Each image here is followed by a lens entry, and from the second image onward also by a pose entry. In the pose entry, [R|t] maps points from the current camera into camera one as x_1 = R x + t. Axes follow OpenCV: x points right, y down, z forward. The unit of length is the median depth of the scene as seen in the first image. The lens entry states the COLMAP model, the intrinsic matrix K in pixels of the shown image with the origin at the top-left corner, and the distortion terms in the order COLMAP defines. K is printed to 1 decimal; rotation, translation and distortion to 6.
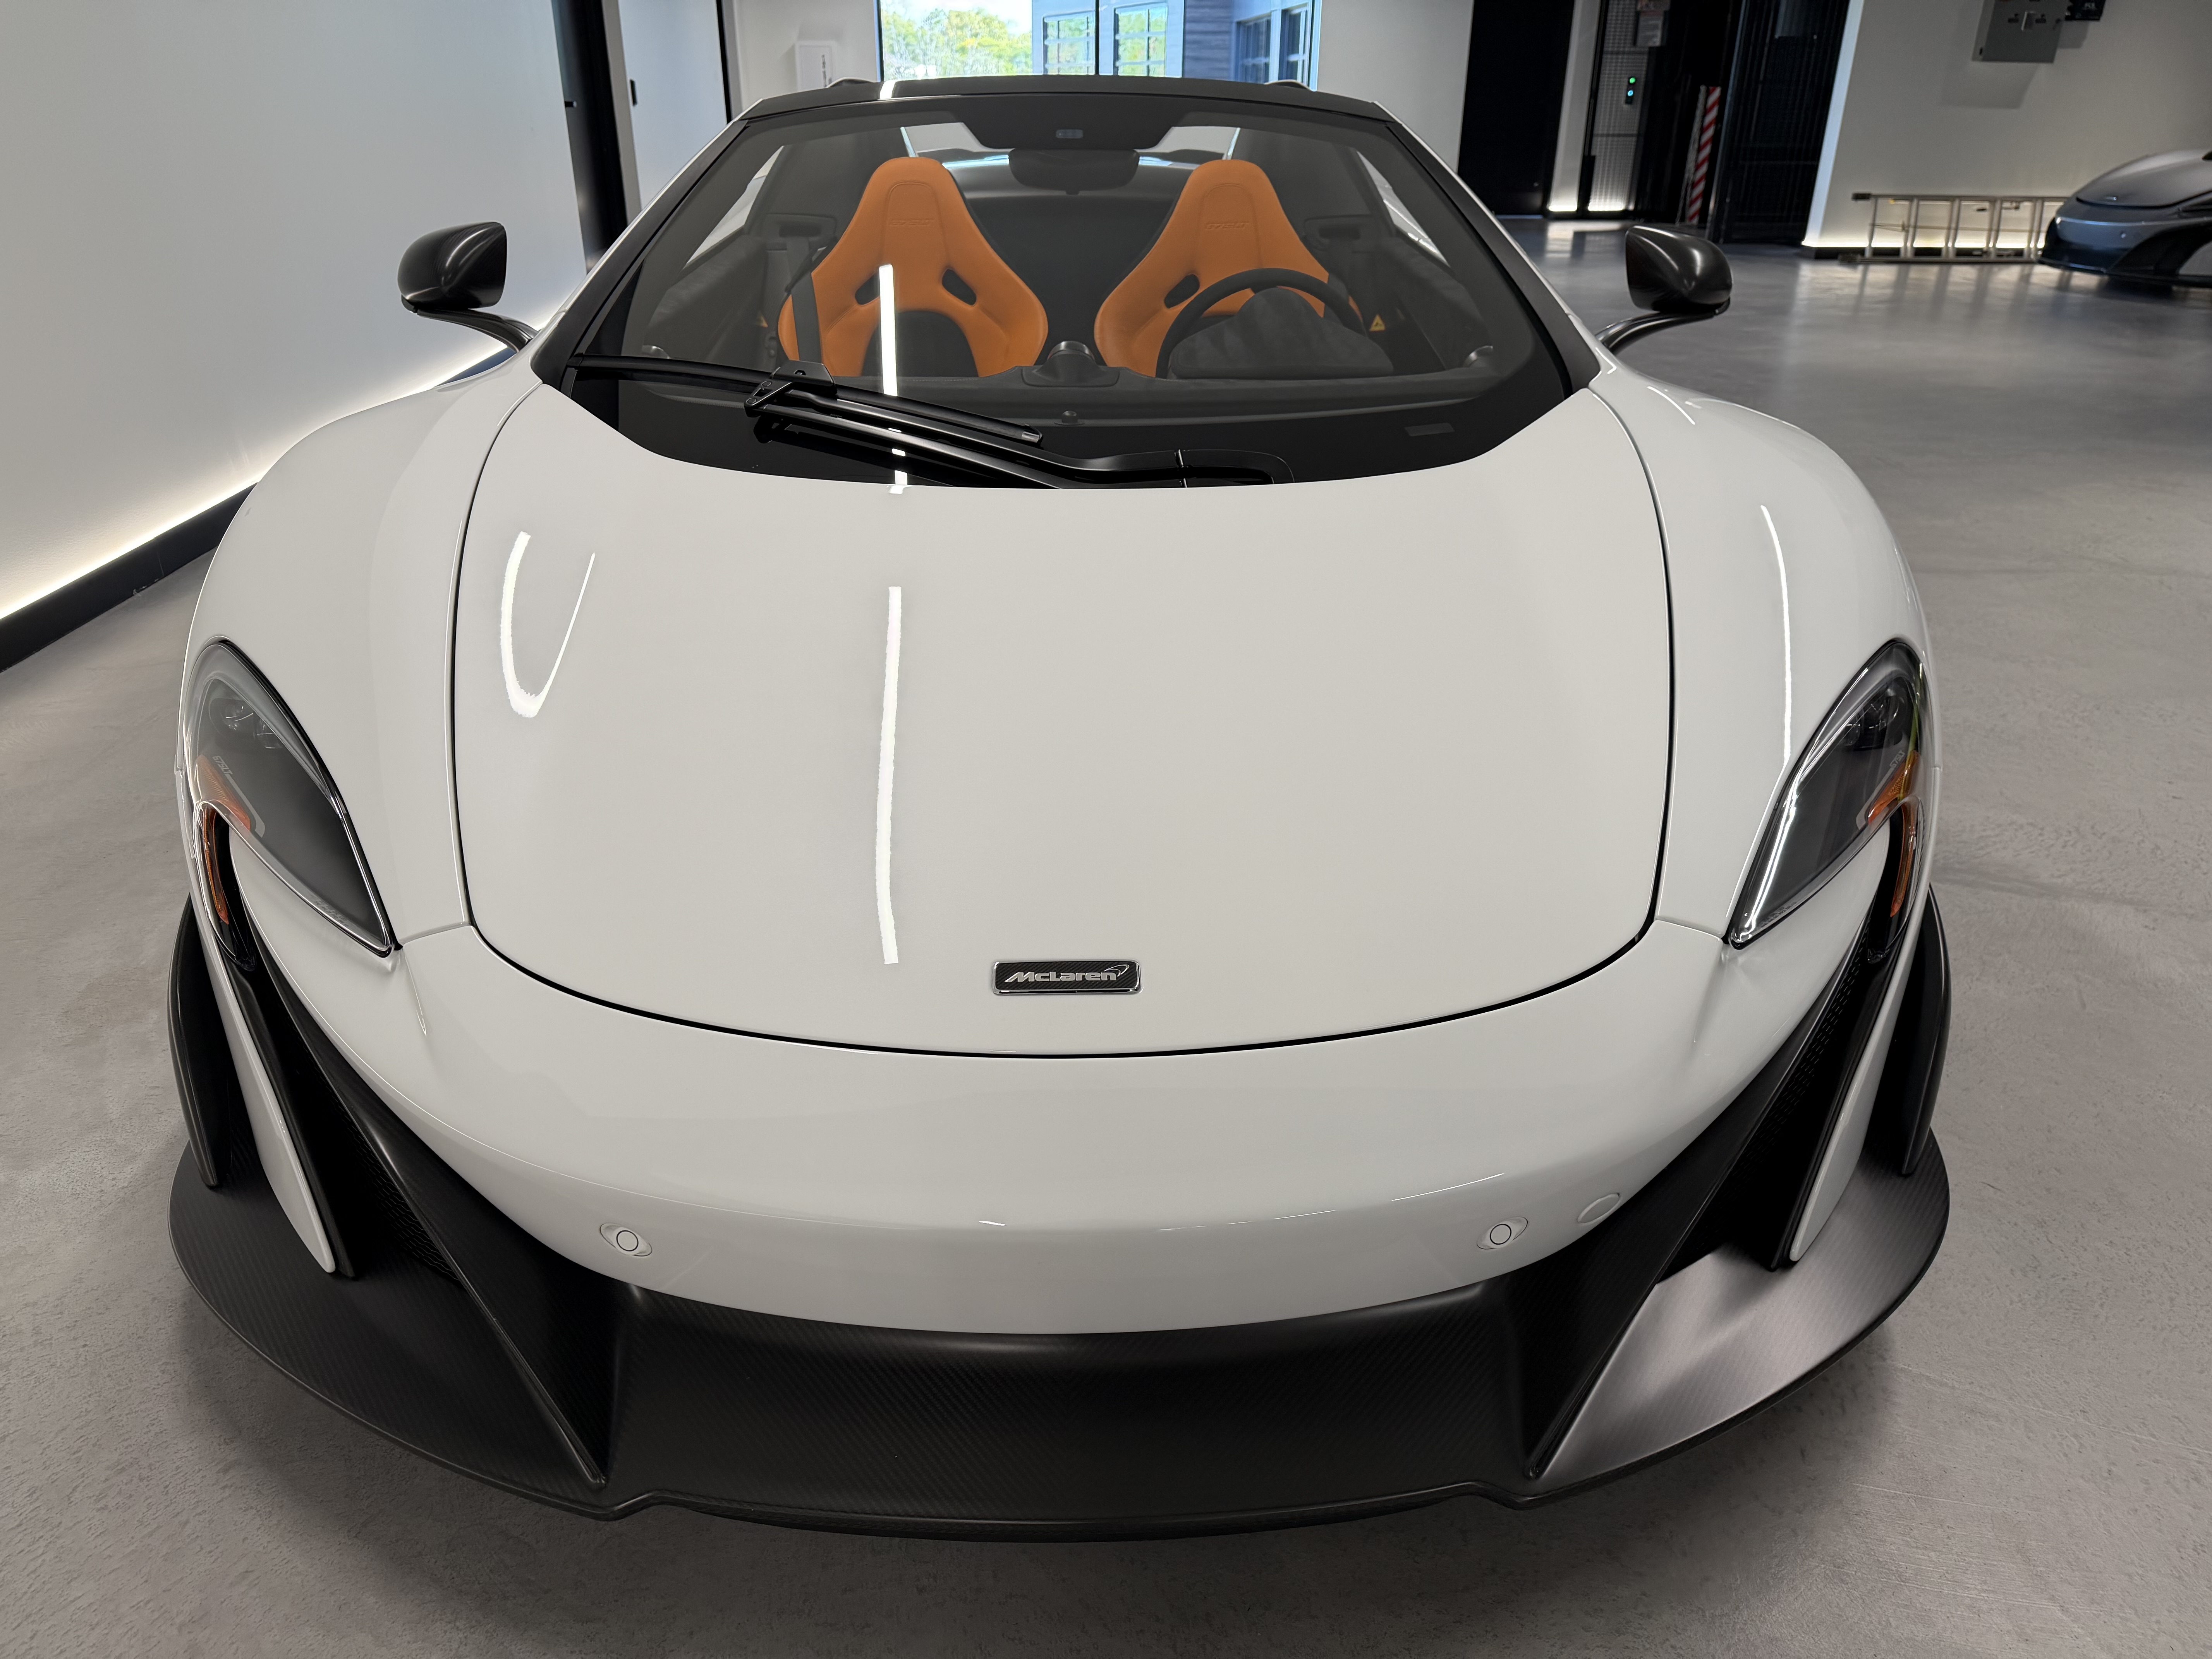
lens RADIAL K [[1546.4, 0, 1106.0], [0, 1546.4, 829.5], [0, 0, 1]] dist [0.000848, -0.005890]
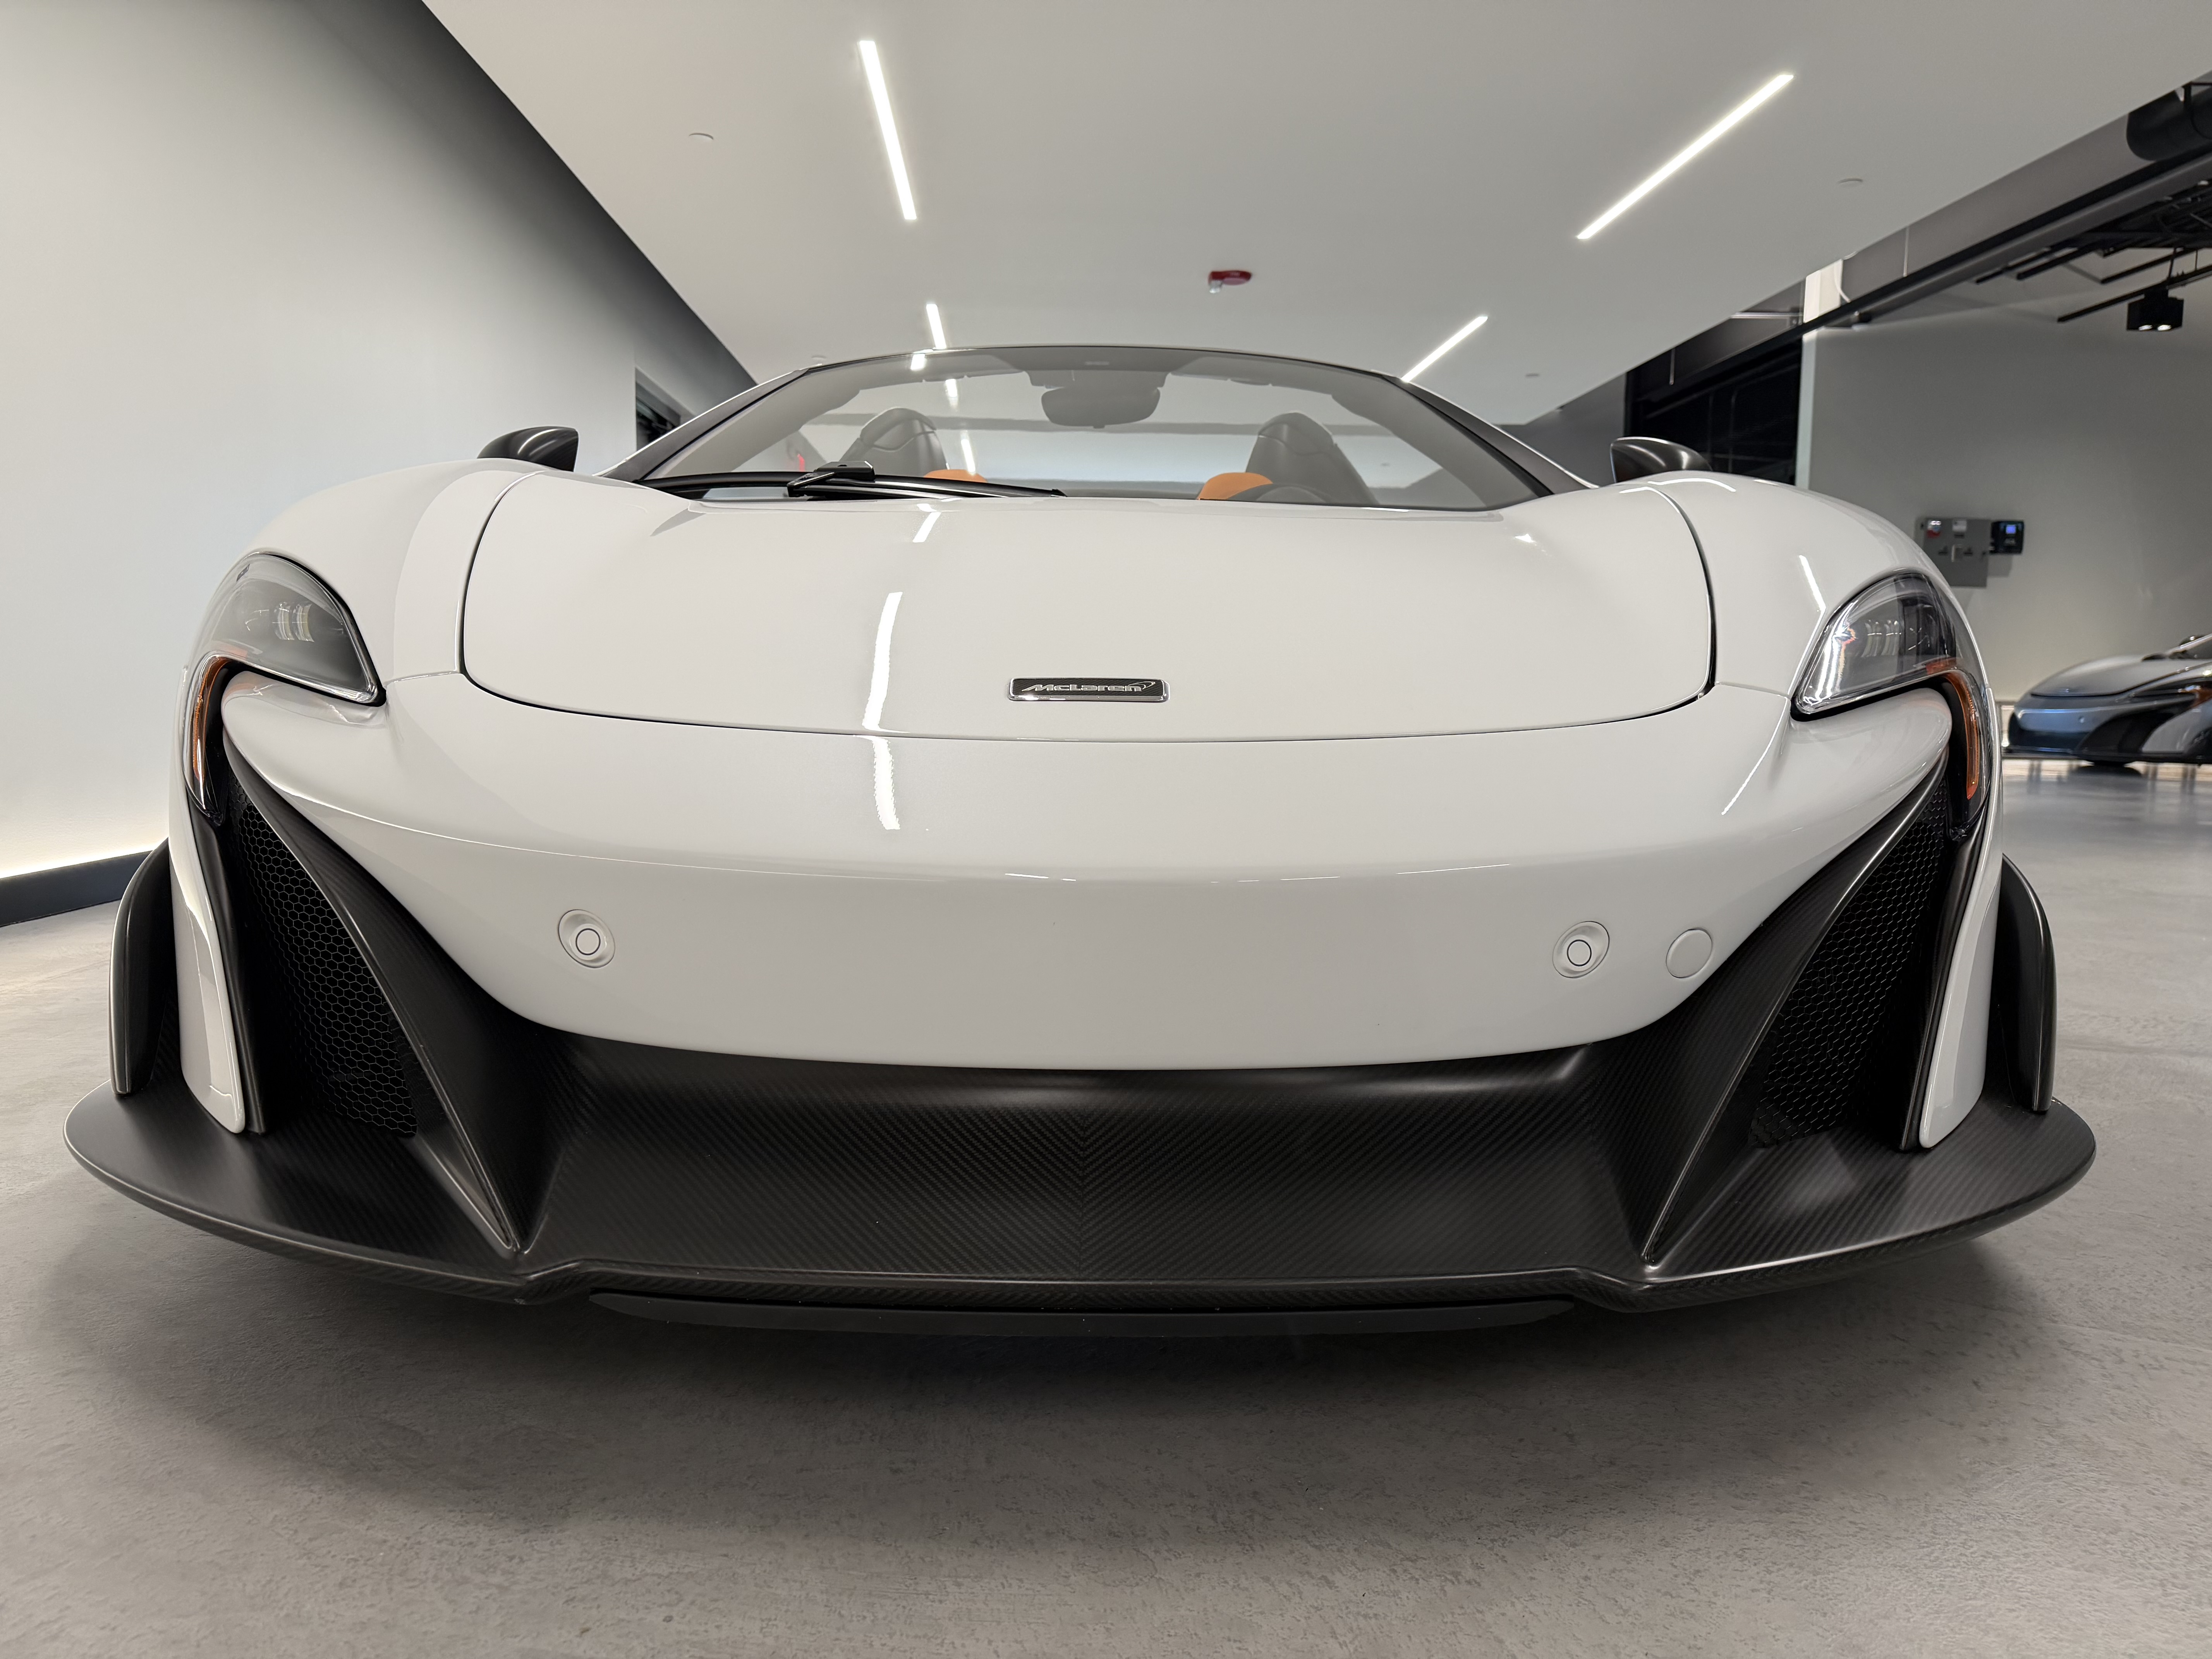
lens RADIAL K [[1544.9, 0, 1109.5], [0, 1544.9, 853.7], [0, 0, 1]] dist [0.002365, -0.005997]
pose [[0.999926, 0.003562, -0.011659, -0.000815], [-0.007316, 0.940342, -0.340151, 0.425489], [0.009752, 0.340211, 0.940299, 0.130002]]
